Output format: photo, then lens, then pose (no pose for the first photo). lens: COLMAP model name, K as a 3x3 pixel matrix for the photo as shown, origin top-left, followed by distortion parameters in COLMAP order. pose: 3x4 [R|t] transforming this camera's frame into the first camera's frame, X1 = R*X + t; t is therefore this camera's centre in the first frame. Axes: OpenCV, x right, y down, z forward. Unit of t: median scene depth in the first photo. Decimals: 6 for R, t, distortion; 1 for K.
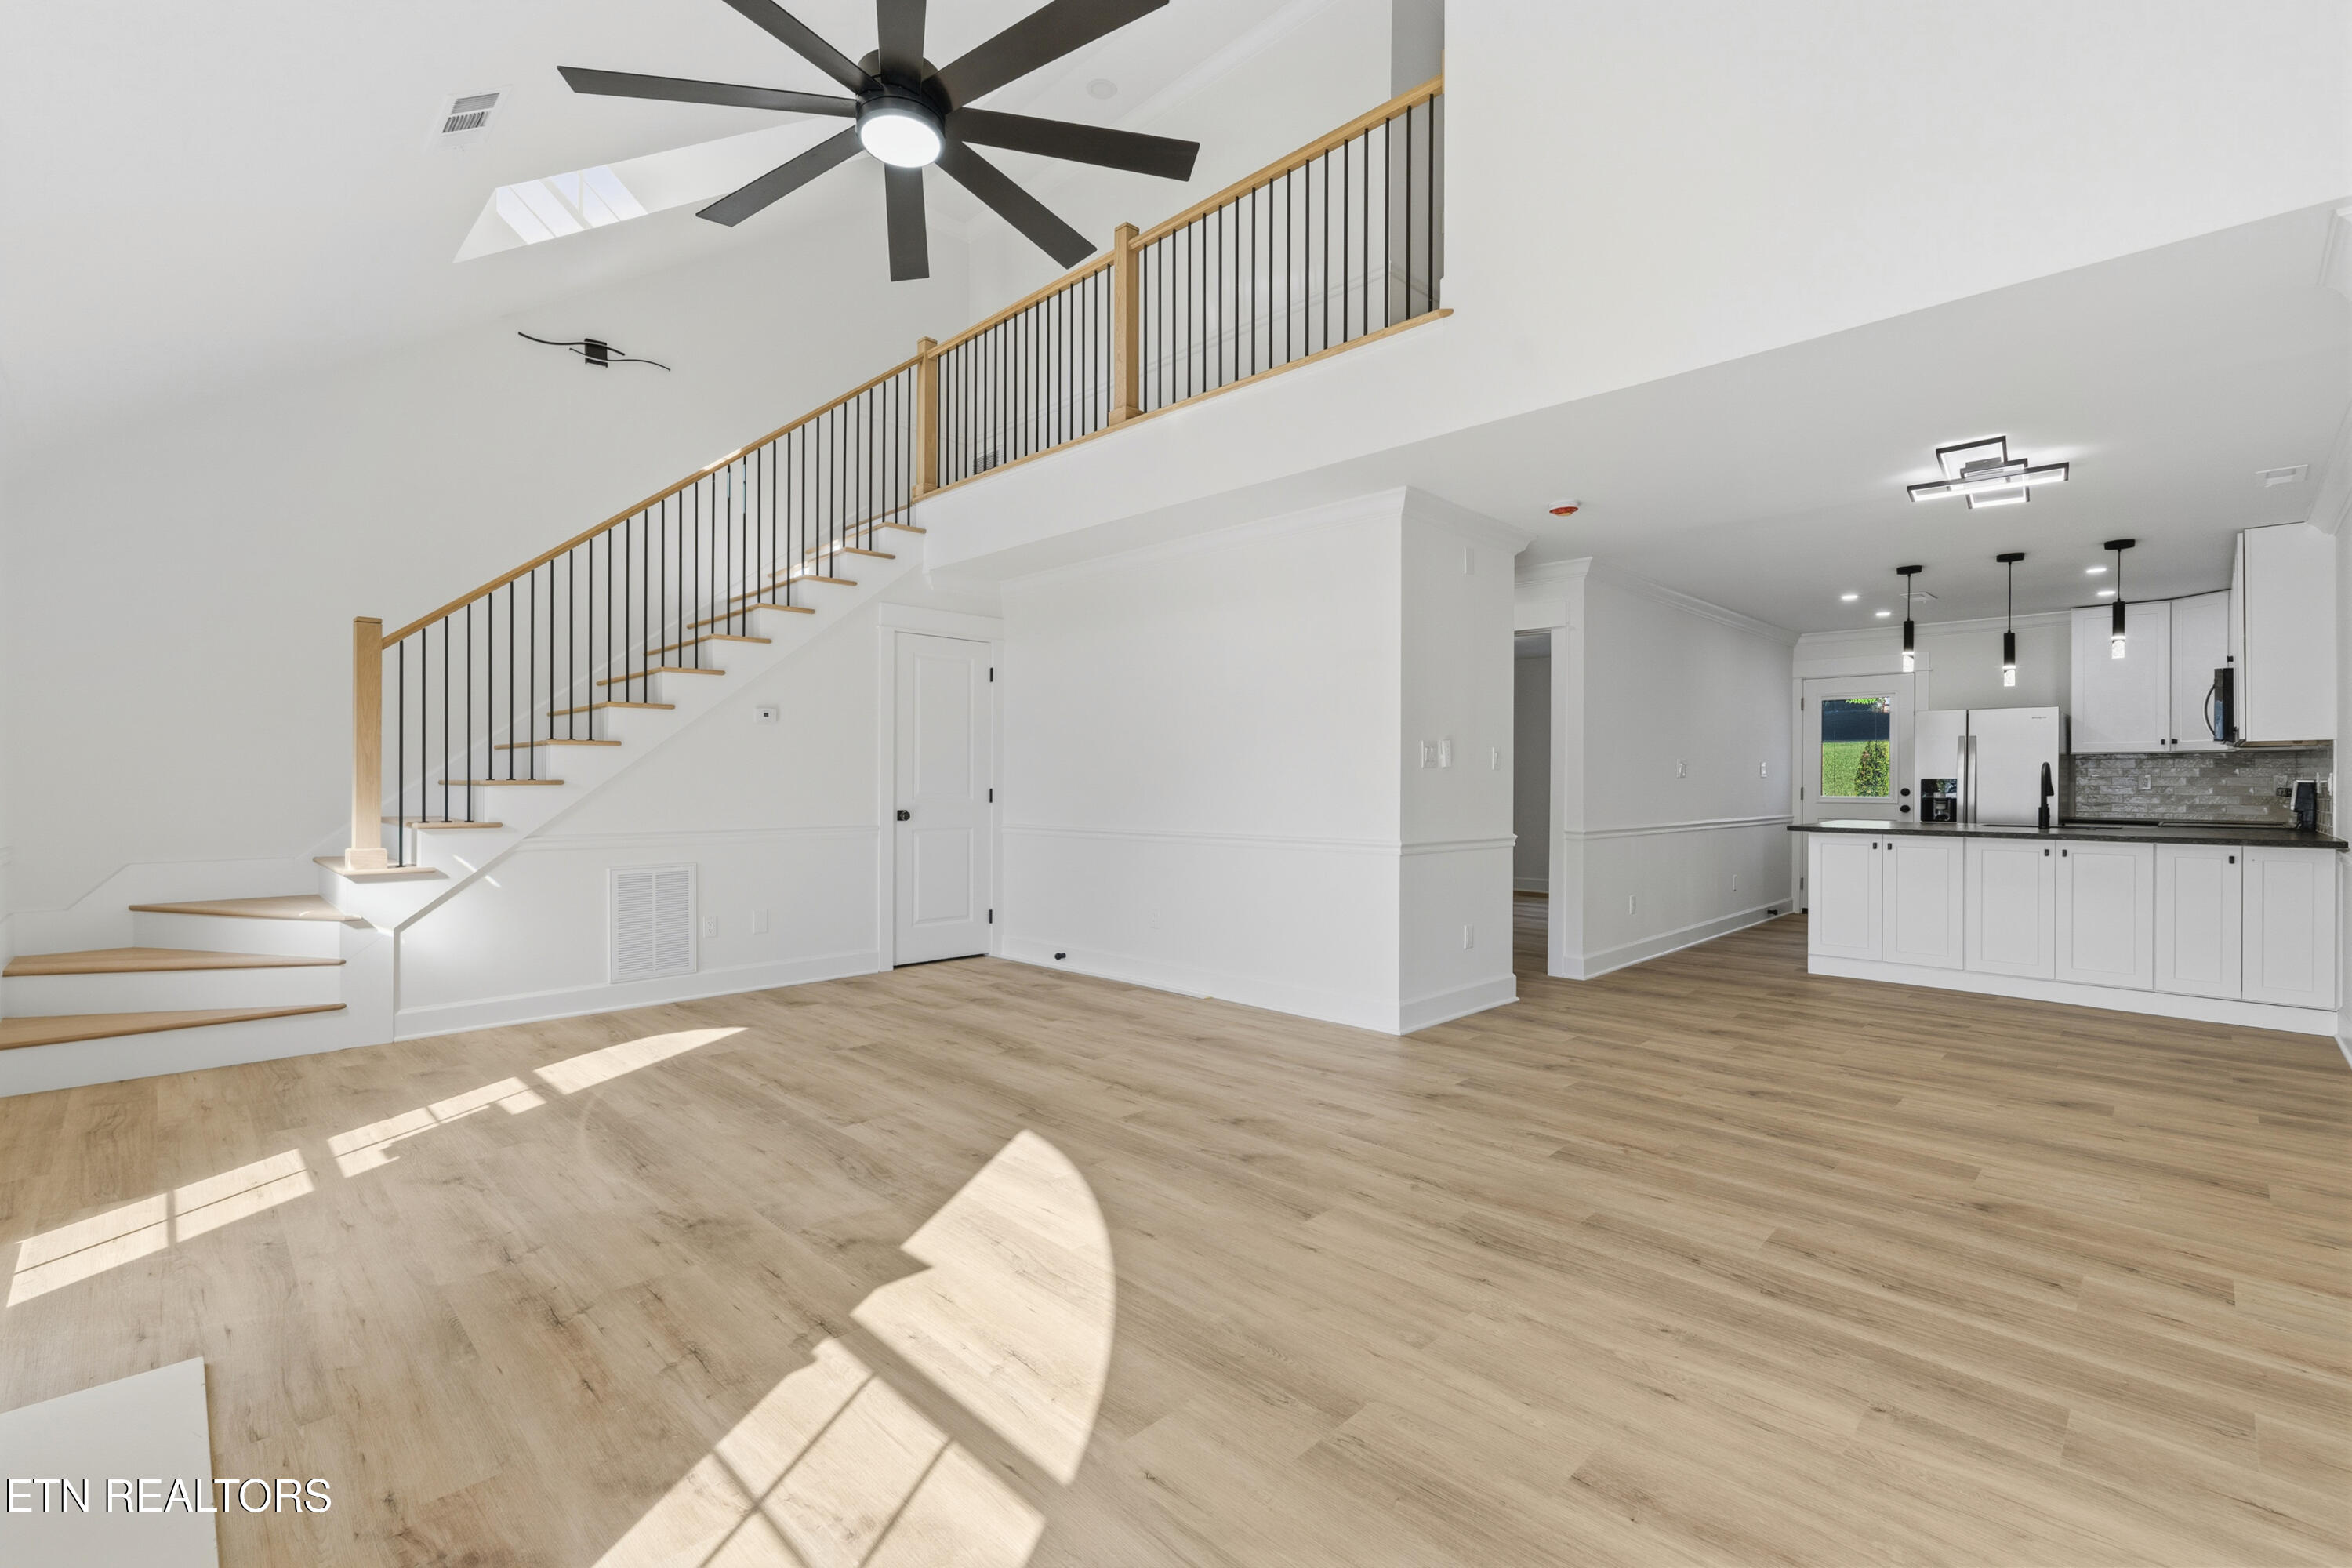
lens RADIAL K [[1037.5, 0, 1172.6], [0, 1037.5, 784.0], [0, 0, 1]] dist [-0.003678, -0.000692]
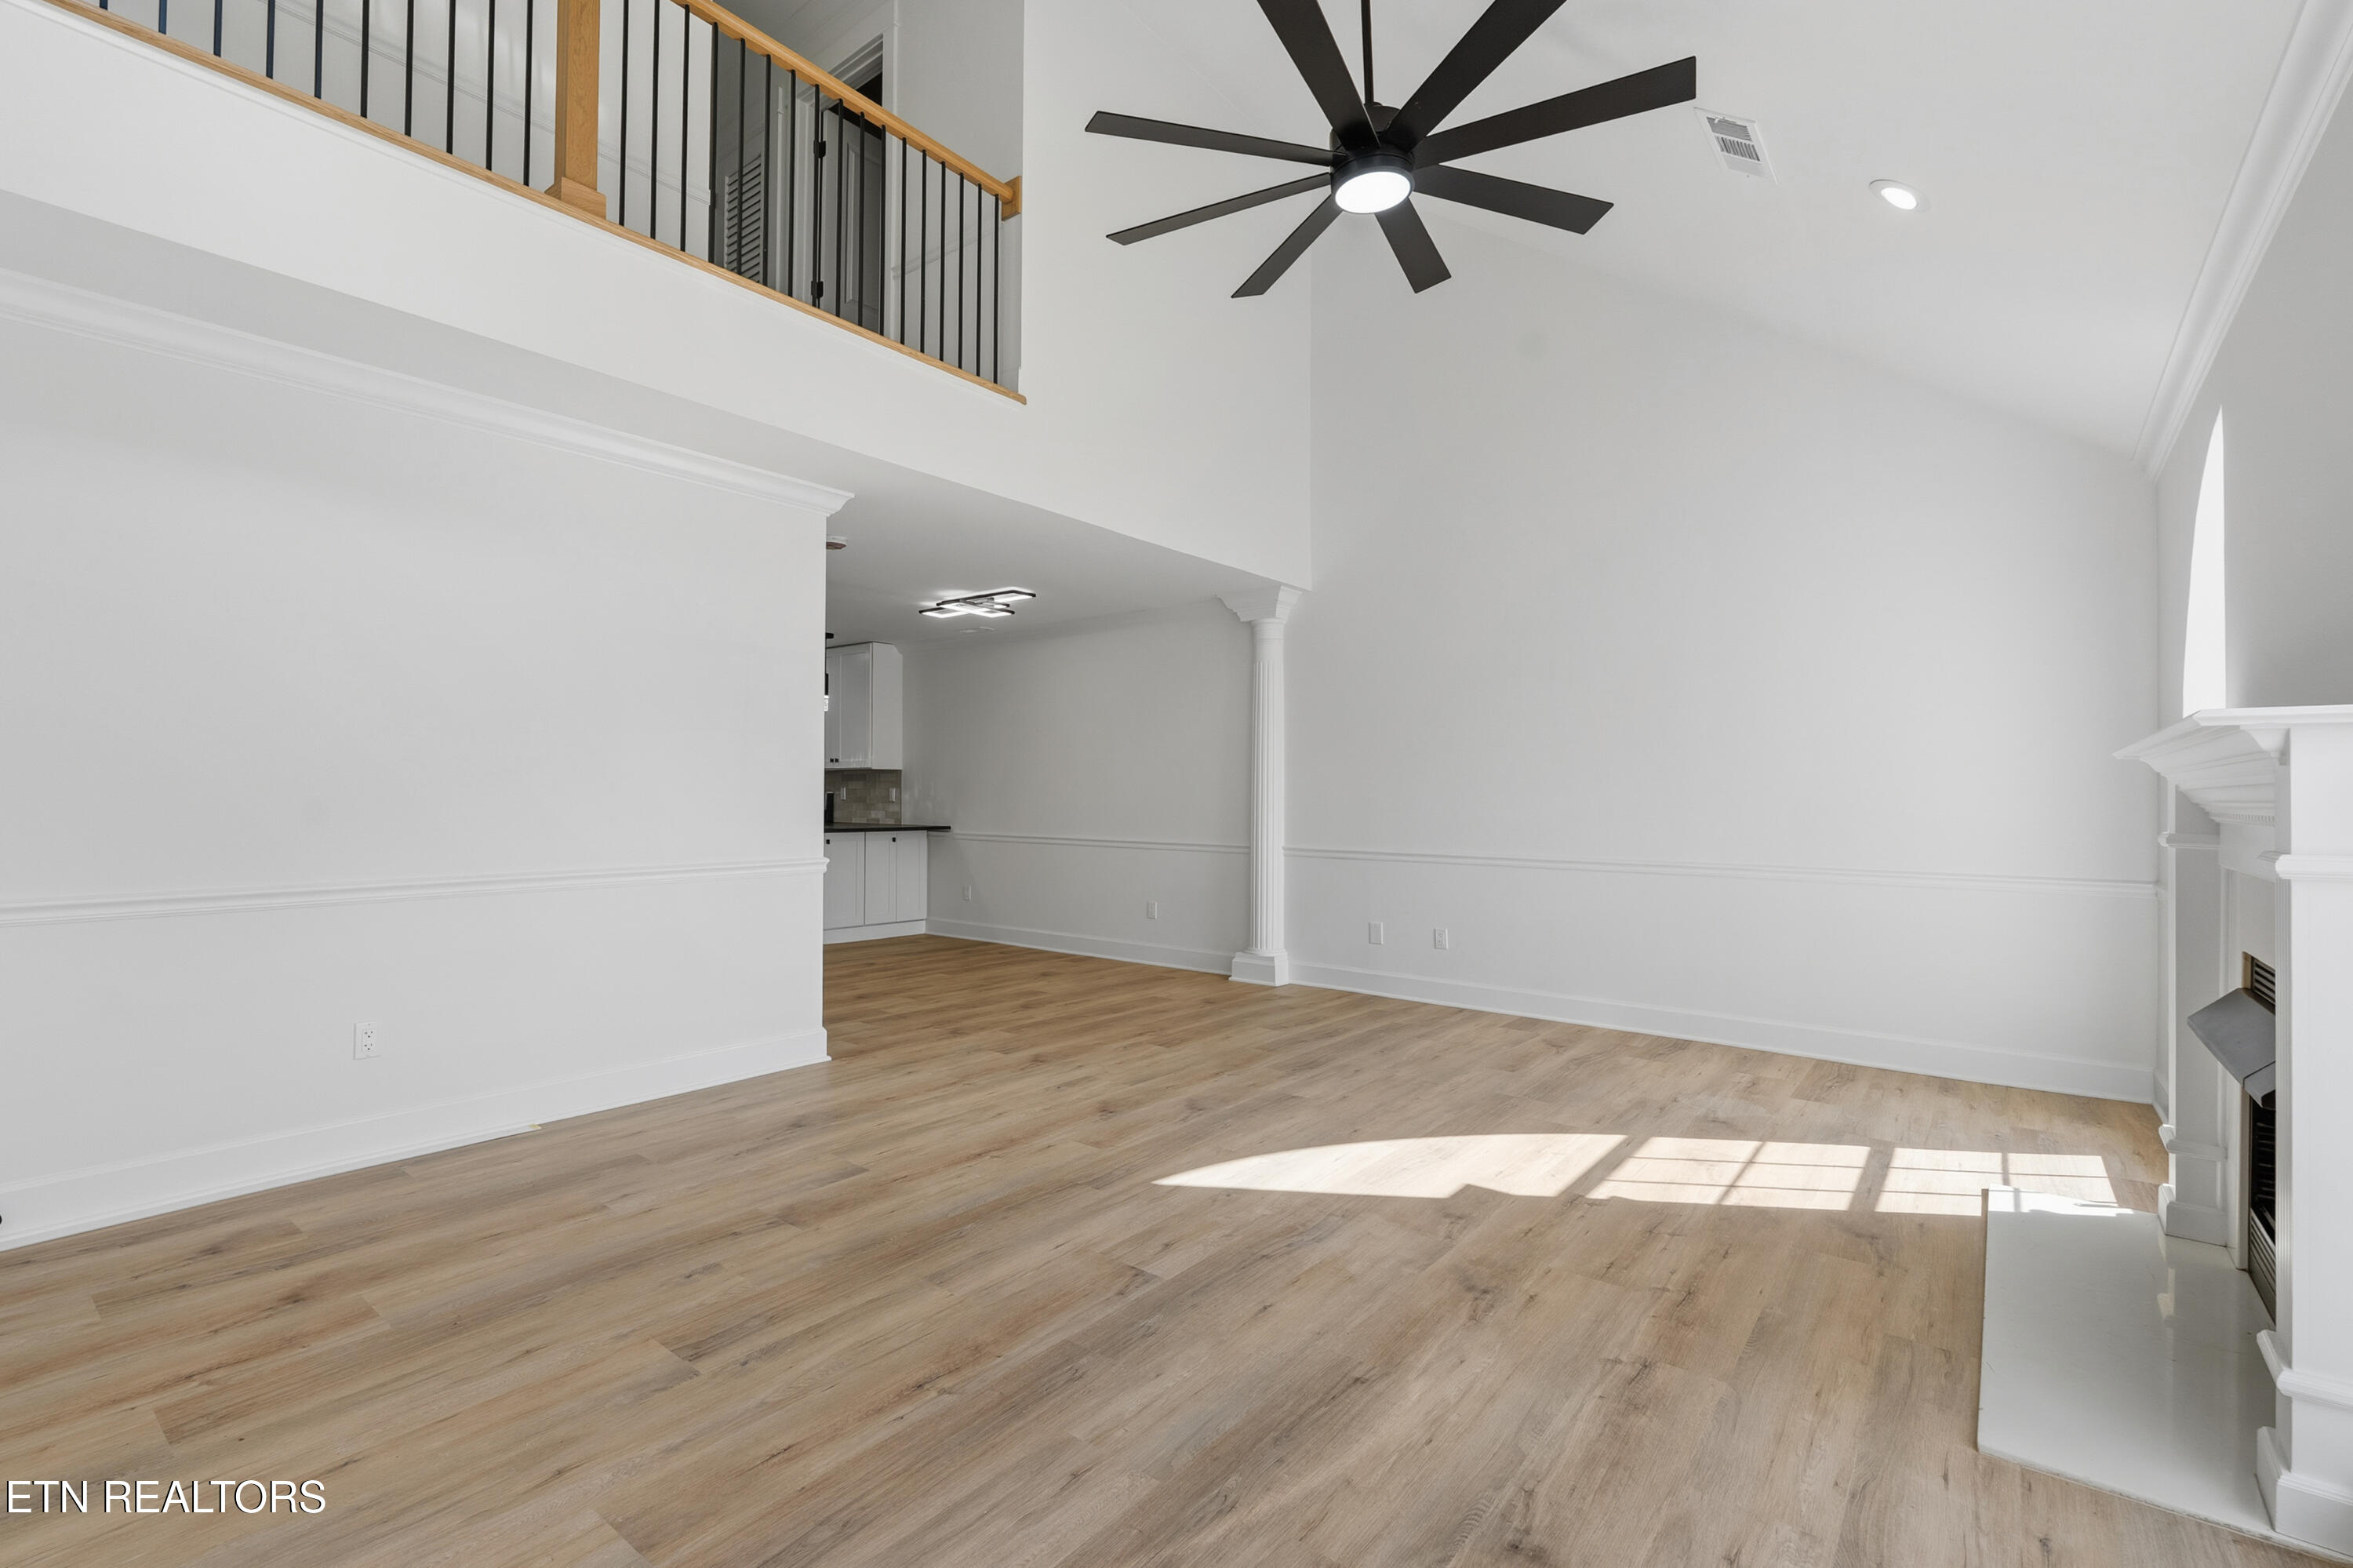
lens RADIAL K [[1038.0, 0, 1190.8], [0, 1038.0, 776.4], [0, 0, 1]] dist [-0.003678, -0.000692]
pose [[-0.129304, 0.015318, 0.991487, -1.113711], [-0.006598, 0.999845, -0.016307, -0.007541], [-0.991583, -0.008650, -0.129183, 1.144278]]
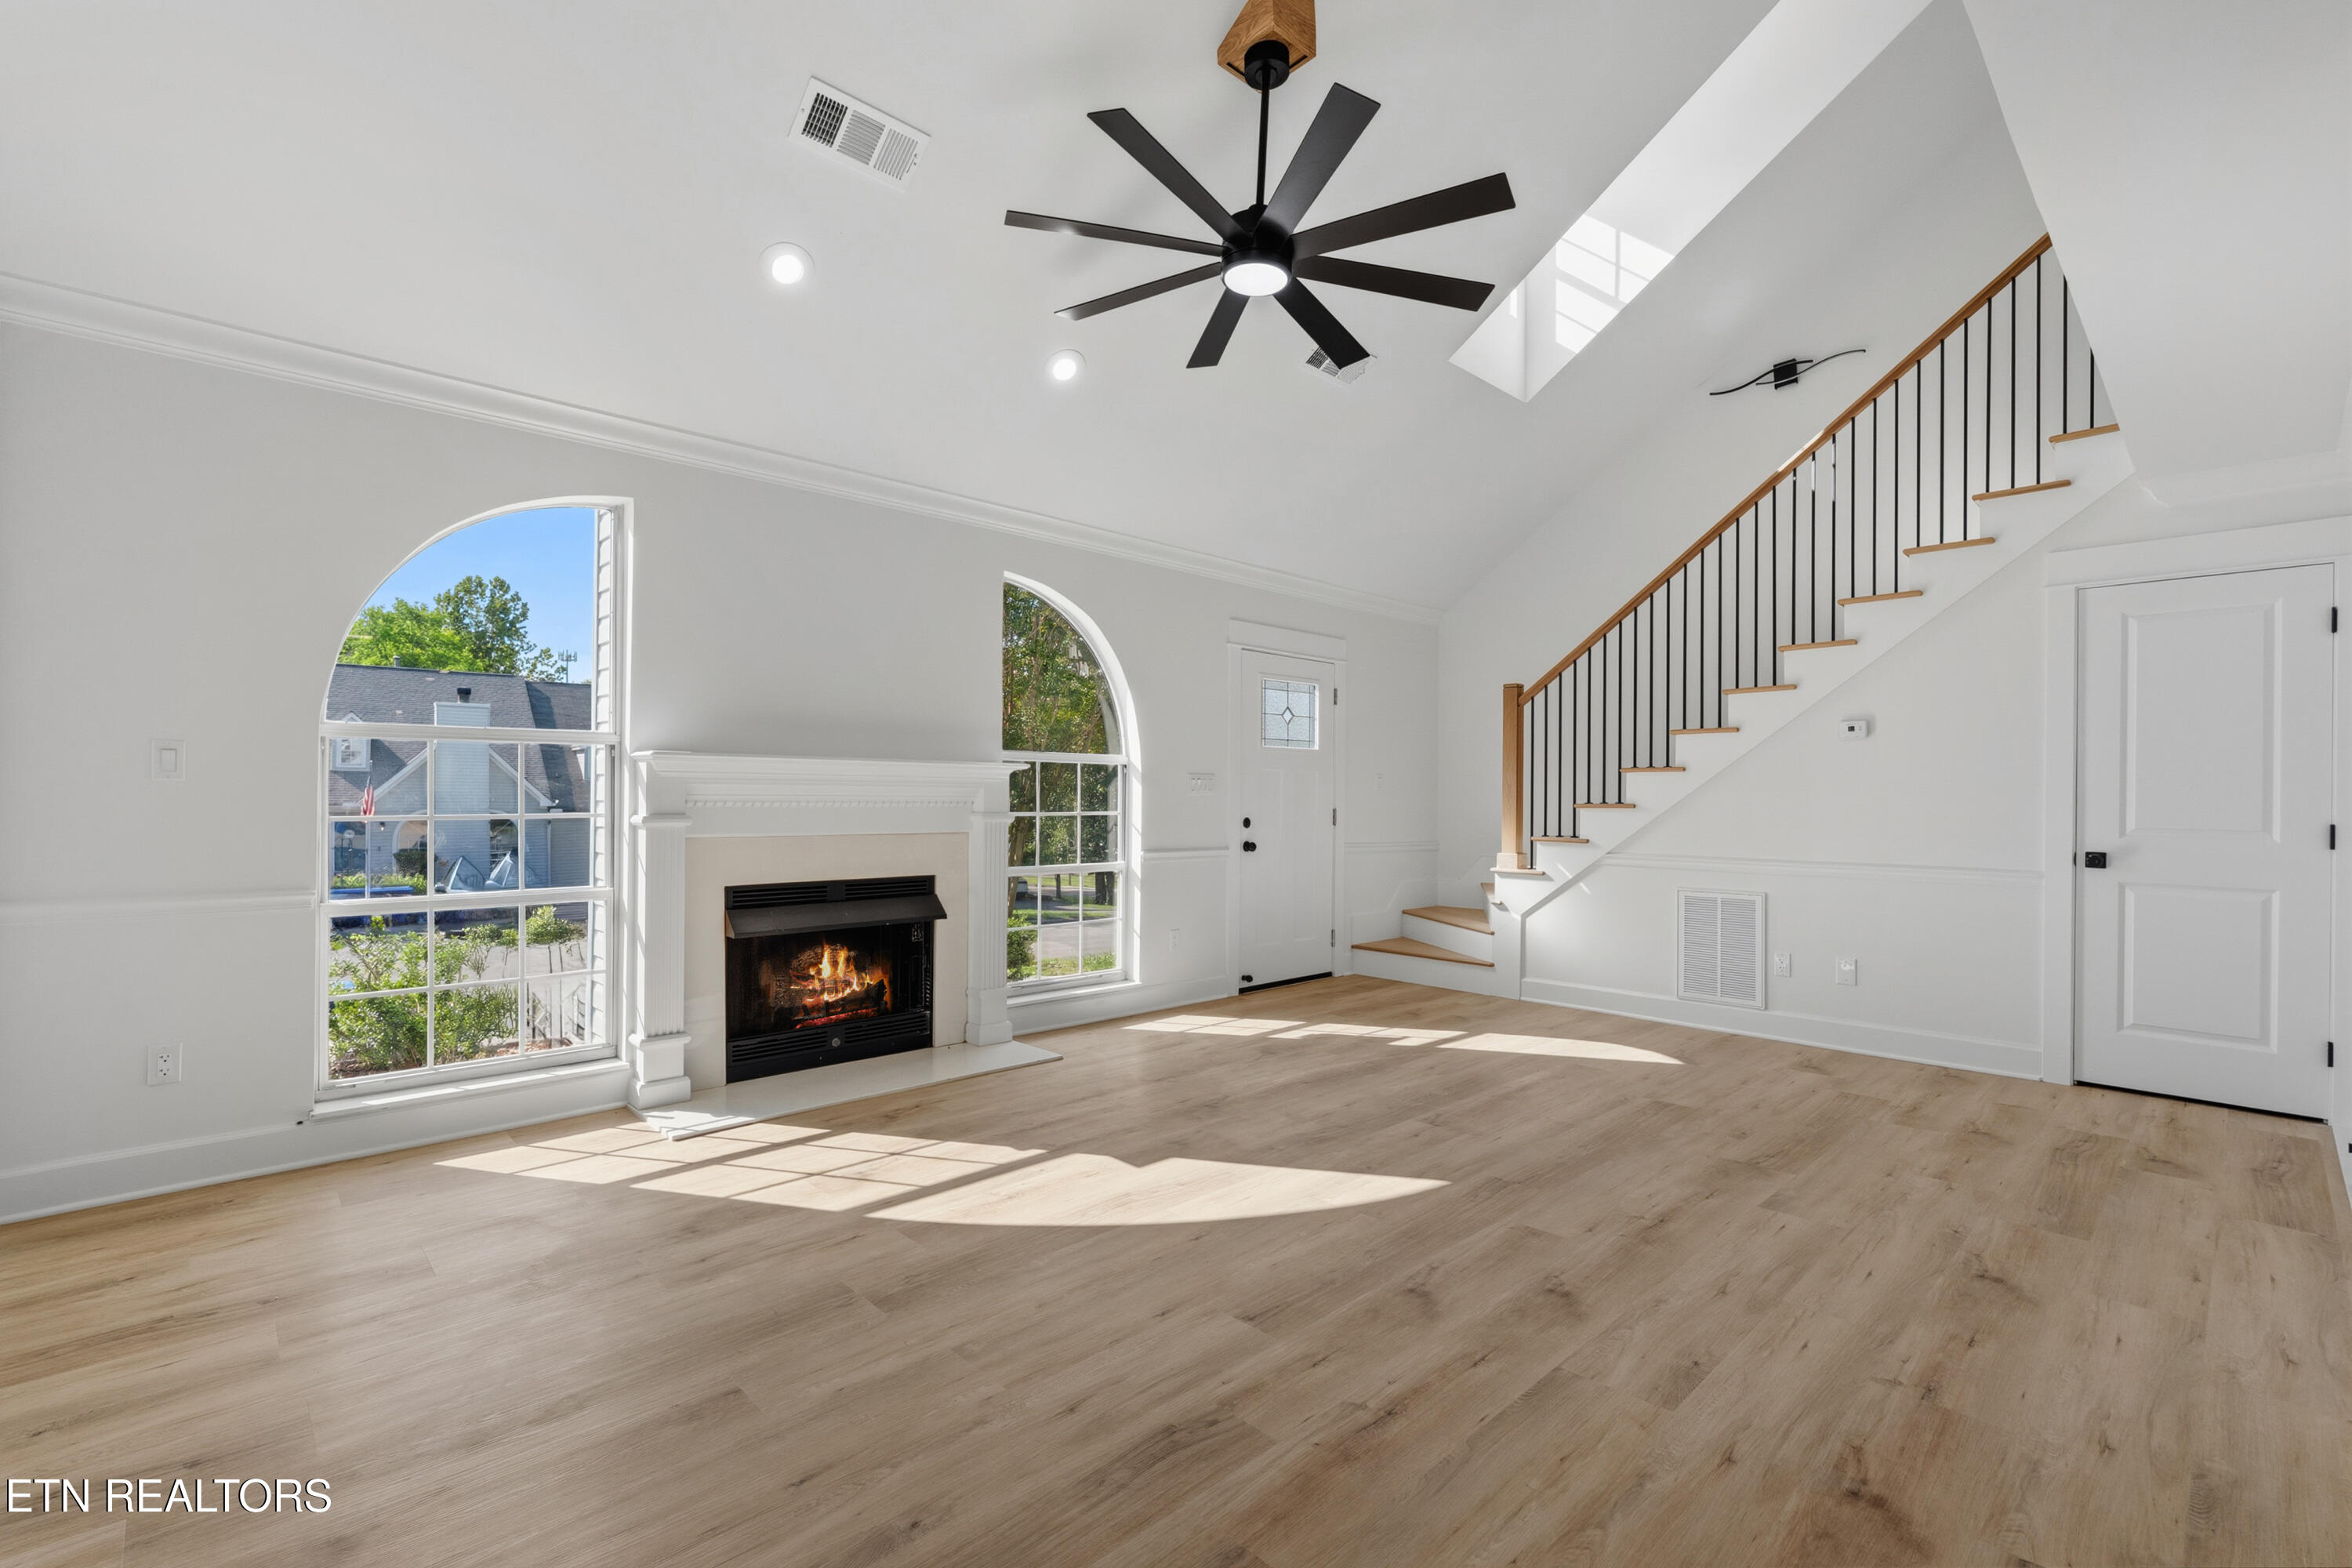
lens RADIAL K [[1037.5, 0, 1156.8], [0, 1037.5, 792.0], [0, 0, 1]] dist [-0.003678, -0.000692]
pose [[-0.040496, -0.008650, -0.999142, 0.836744], [-0.010222, 0.999914, -0.008242, -0.003428], [0.999127, 0.009879, -0.040581, 0.817339]]
